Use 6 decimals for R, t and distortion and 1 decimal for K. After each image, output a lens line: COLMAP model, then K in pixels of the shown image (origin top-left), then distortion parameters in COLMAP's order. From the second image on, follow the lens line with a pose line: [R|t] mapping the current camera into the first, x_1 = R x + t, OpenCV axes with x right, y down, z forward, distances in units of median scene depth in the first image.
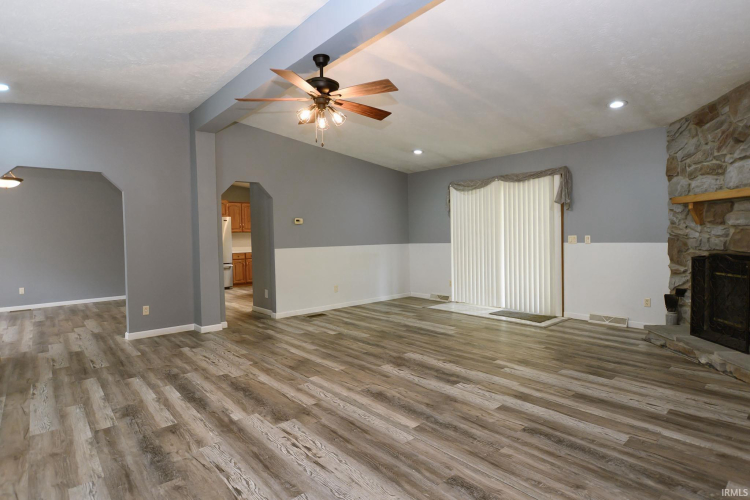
lens RADIAL K [[394.3, 0, 349.0], [0, 394.3, 249.3], [0, 0, 1]] dist [-0.002742, -0.000693]
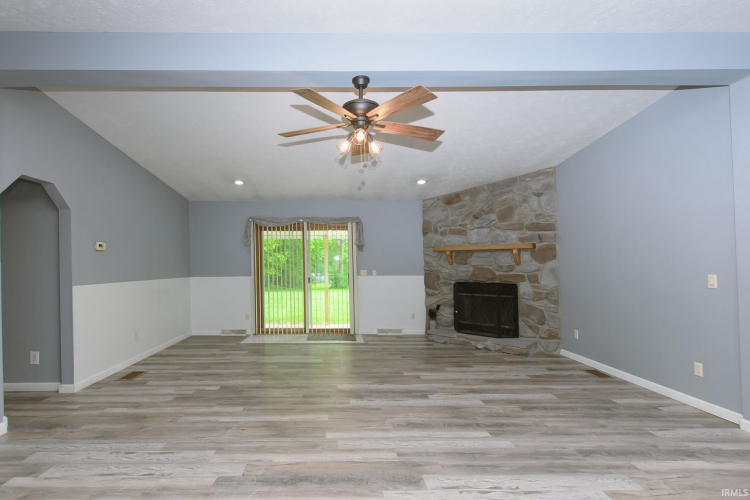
lens RADIAL K [[377.8, 0, 323.8], [0, 377.8, 250.9], [0, 0, 1]] dist [0.004817, 0.000334]
pose [[0.628589, 0.049680, 0.776149, -0.714329], [0.016041, 0.996917, -0.076802, -0.006275], [-0.777572, 0.060727, 0.625855, 0.453132]]
